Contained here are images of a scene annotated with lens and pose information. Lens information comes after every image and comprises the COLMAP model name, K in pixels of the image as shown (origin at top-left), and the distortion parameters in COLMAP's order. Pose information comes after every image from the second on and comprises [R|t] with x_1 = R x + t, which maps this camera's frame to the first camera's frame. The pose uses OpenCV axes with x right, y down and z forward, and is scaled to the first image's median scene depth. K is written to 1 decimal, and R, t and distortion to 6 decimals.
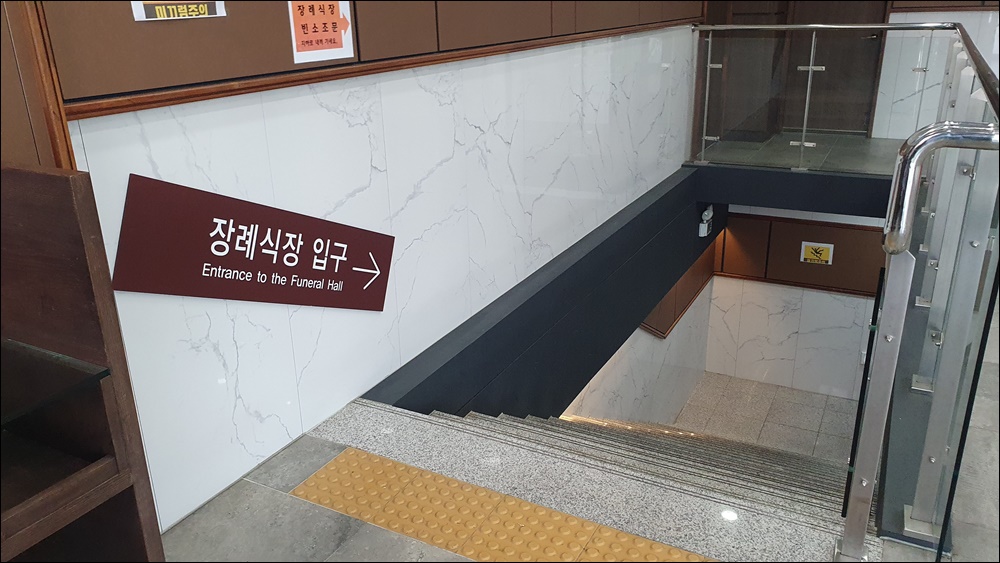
lens RADIAL K [[778.9, 0, 500.0], [0, 778.9, 283.5], [0, 0, 1]] dist [0.016209, -0.019637]
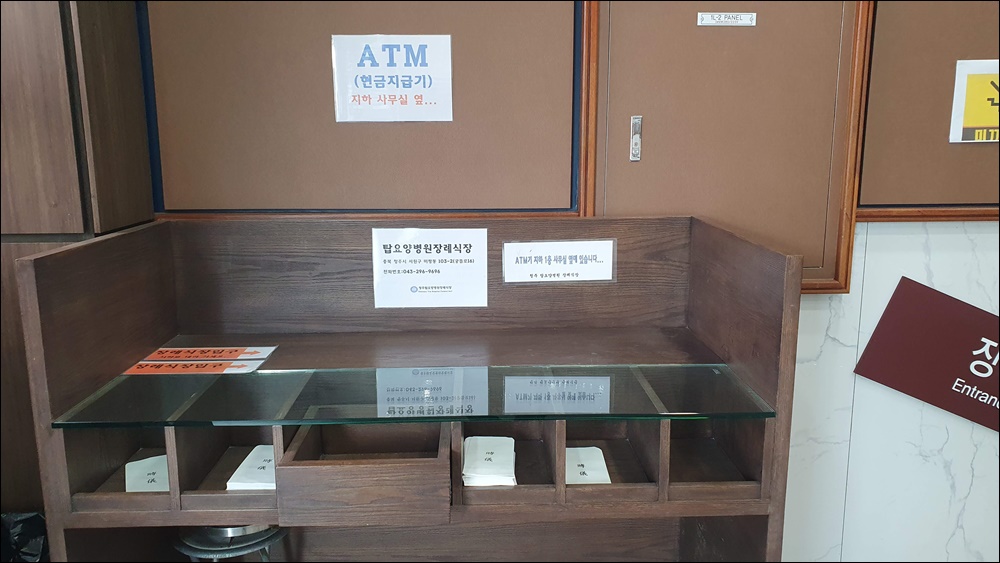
lens RADIAL K [[778.9, 0, 500.6], [0, 778.9, 281.1], [0, 0, 1]] dist [0.016209, -0.019637]
pose [[0.490459, 0.177670, -0.853161, 0.200801], [-0.301481, 0.953140, 0.025177, 0.008341], [0.817655, 0.244864, 0.521040, -0.028871]]
